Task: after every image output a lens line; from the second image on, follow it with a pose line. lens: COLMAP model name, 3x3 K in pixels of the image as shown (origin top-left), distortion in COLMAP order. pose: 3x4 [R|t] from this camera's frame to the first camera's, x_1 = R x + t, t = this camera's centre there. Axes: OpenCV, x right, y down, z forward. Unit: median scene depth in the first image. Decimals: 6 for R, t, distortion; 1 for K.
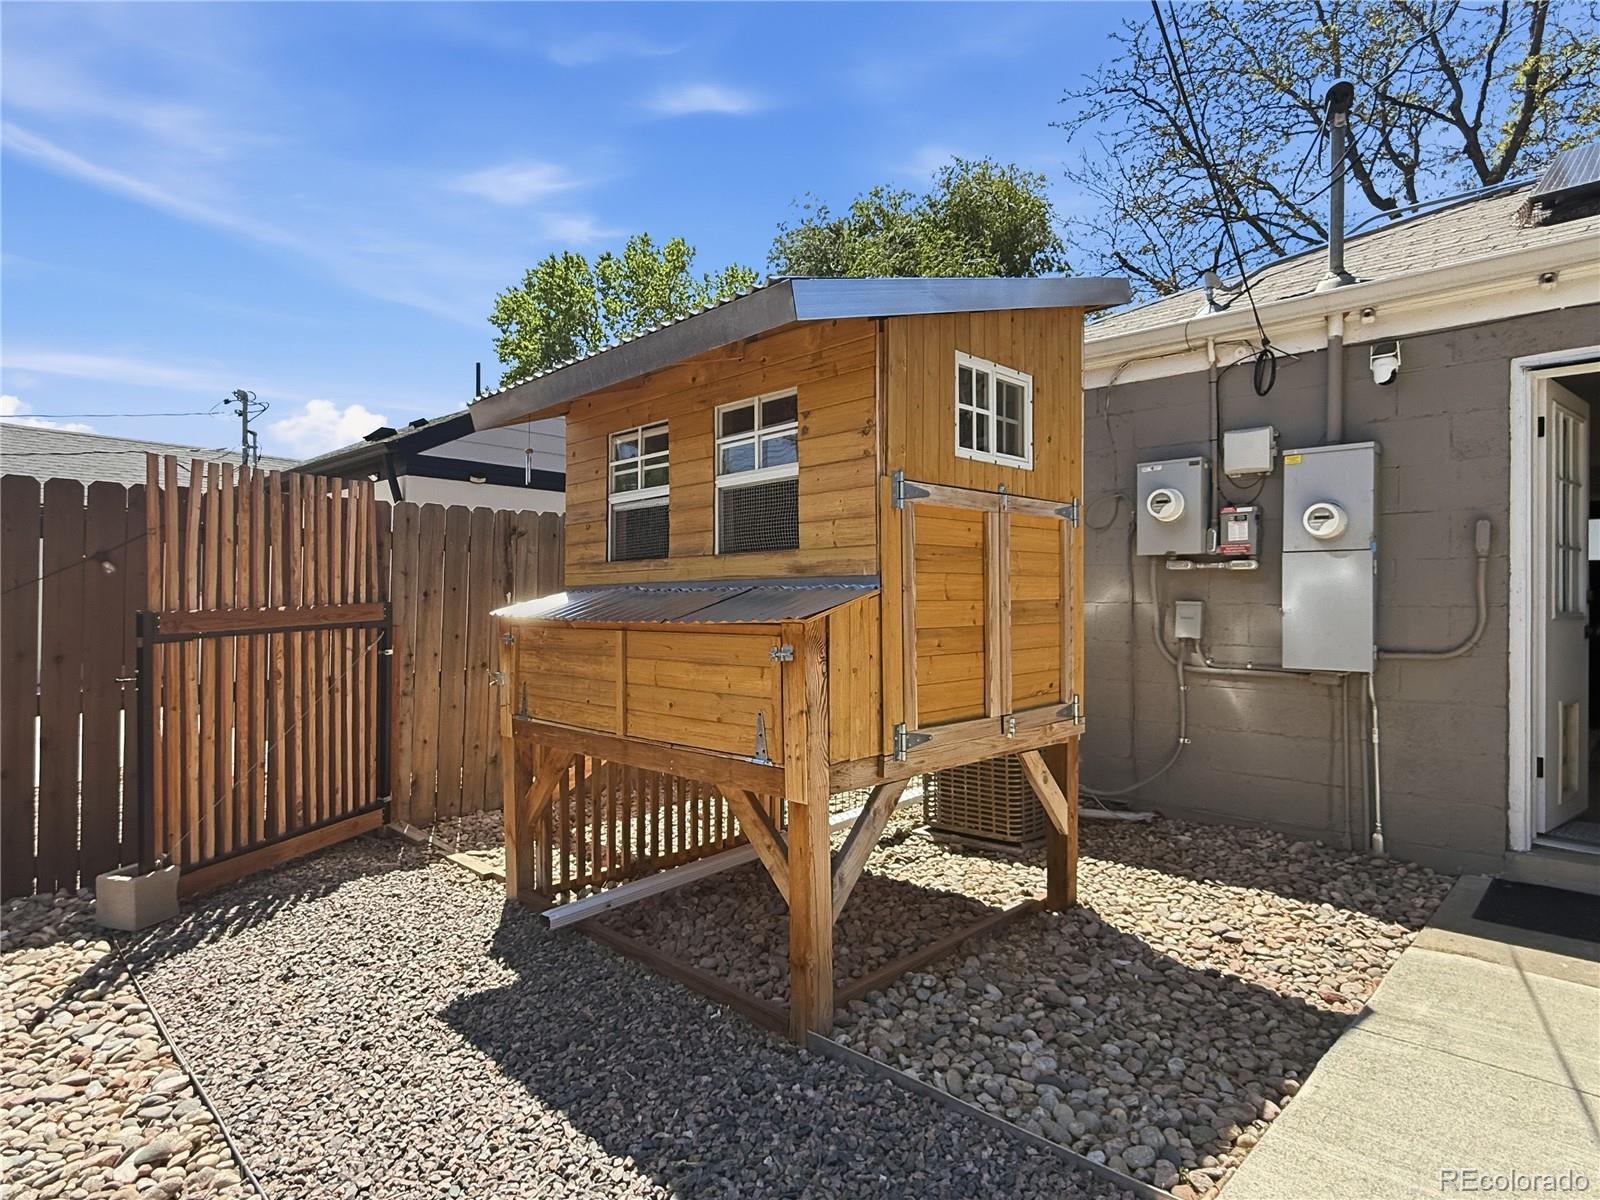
lens RADIAL K [[884.9, 0, 799.9], [0, 884.9, 596.1], [0, 0, 1]] dist [0.002110, -0.000171]
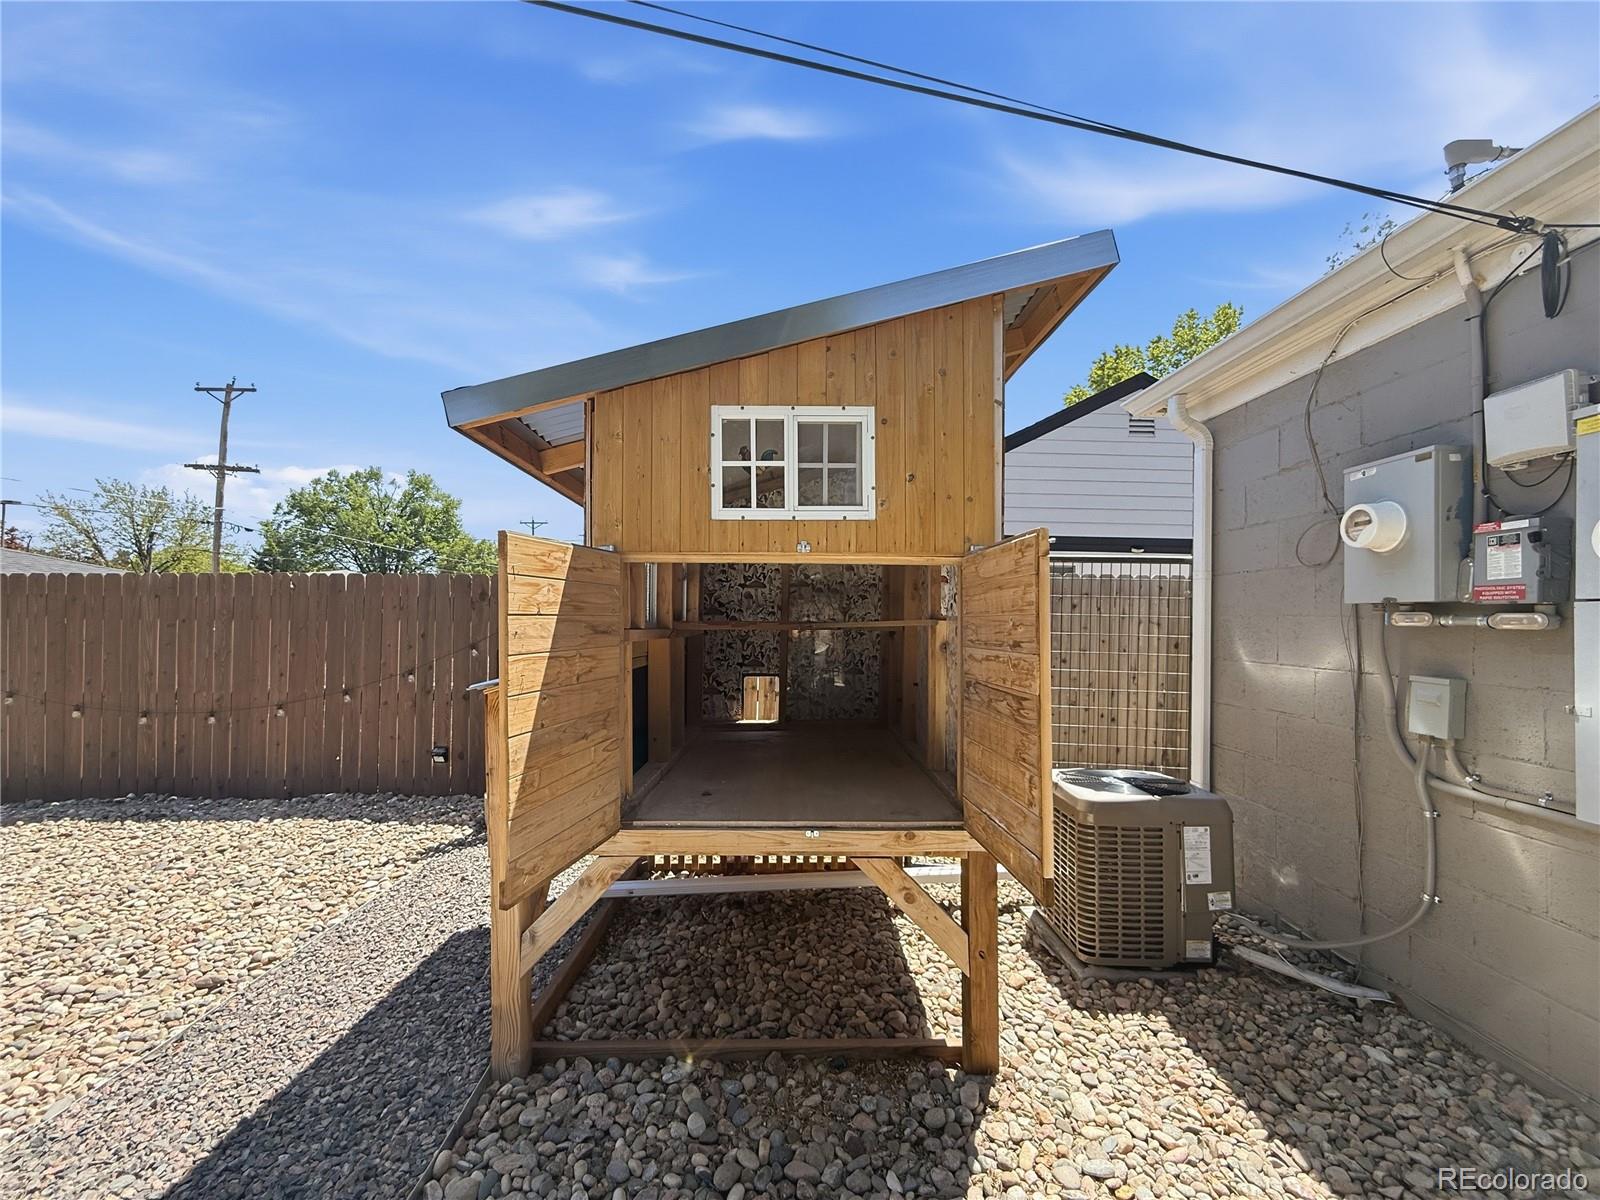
lens RADIAL K [[648.0, 0, 808.0], [0, 648.0, 607.4], [0, 0, 1]] dist [0.001763, 0.000022]
pose [[0.712207, -0.008279, -0.701921, 0.472195], [-0.004231, 0.999862, -0.016086, -0.035907], [0.701957, 0.014426, 0.712074, 0.383186]]
